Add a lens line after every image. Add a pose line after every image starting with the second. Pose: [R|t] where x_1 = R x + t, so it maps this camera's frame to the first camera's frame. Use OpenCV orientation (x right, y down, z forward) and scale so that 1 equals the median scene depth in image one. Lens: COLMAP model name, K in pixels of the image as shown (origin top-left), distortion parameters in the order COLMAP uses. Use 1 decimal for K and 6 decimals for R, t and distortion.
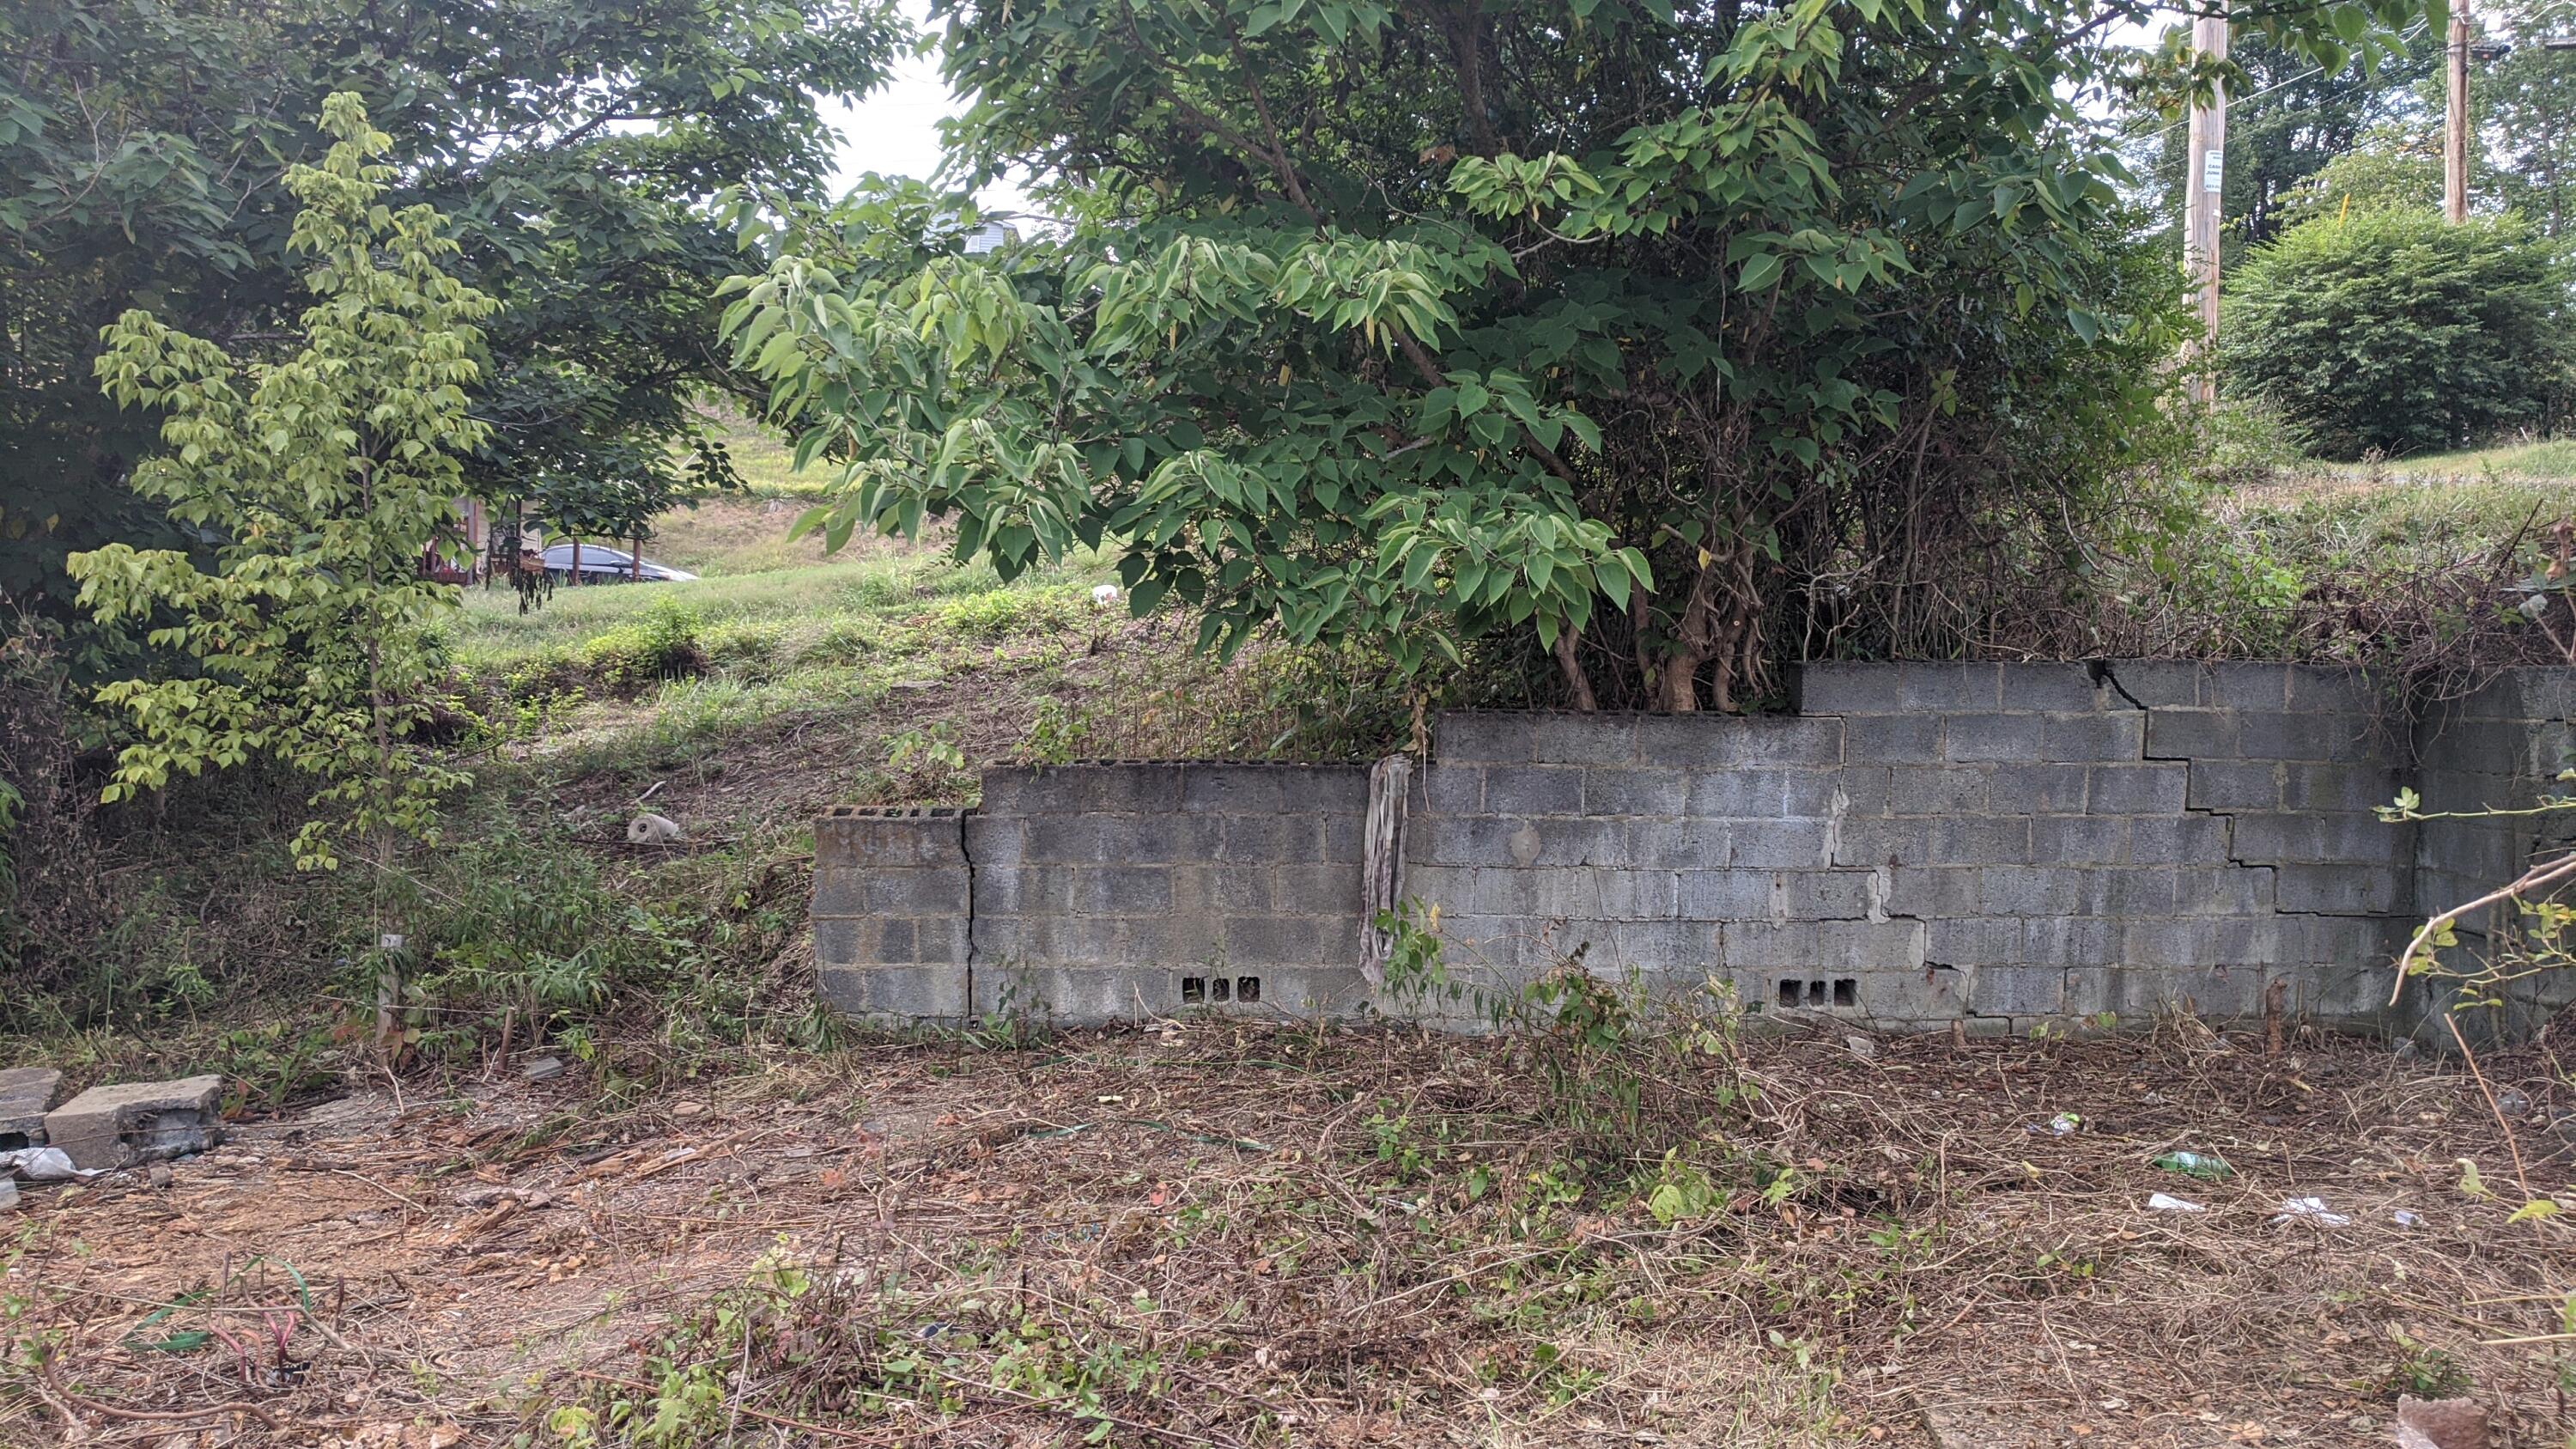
lens RADIAL K [[1955.6, 0, 1313.3], [0, 1955.6, 734.9], [0, 0, 1]] dist [0.006381, 0.010142]
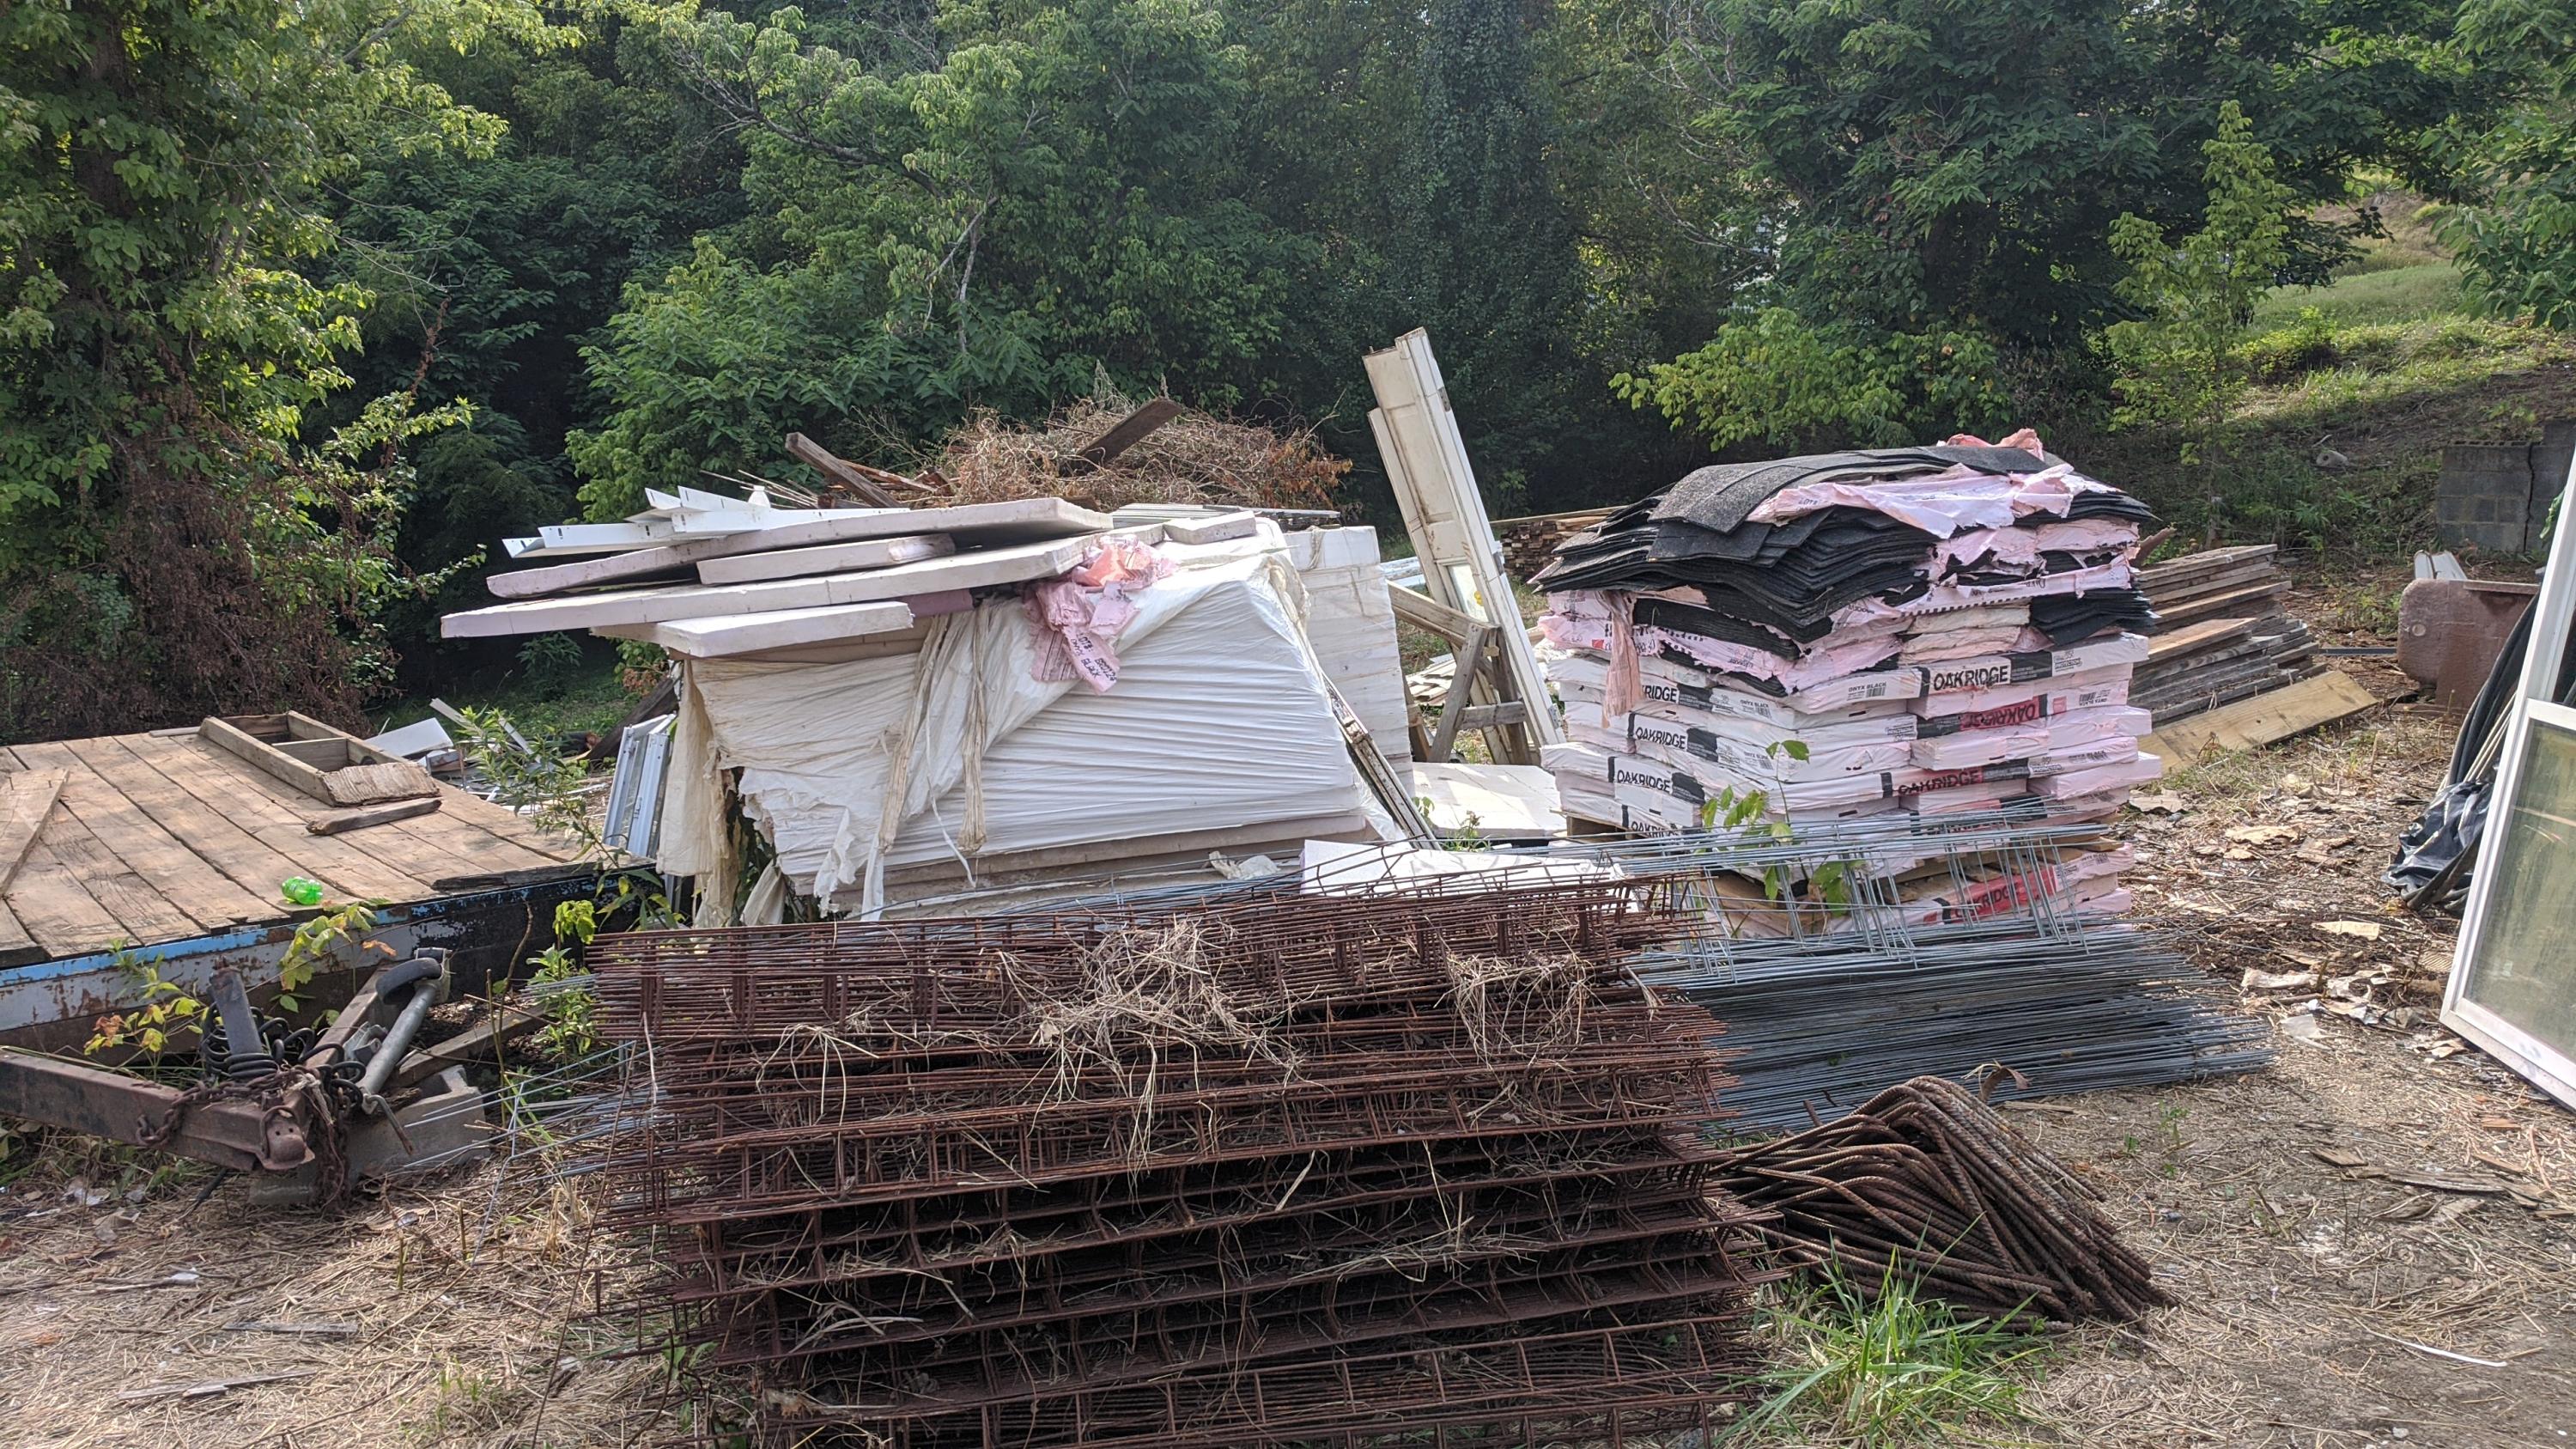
lens RADIAL K [[1955.6, 0, 1309.1], [0, 1955.6, 710.6], [0, 0, 1]] dist [0.006381, 0.010142]
pose [[0.734465, 0.105861, -0.670339, 0.276710], [-0.006705, 0.988843, 0.148814, 0.021218], [0.678613, -0.104804, 0.726980, -1.322096]]
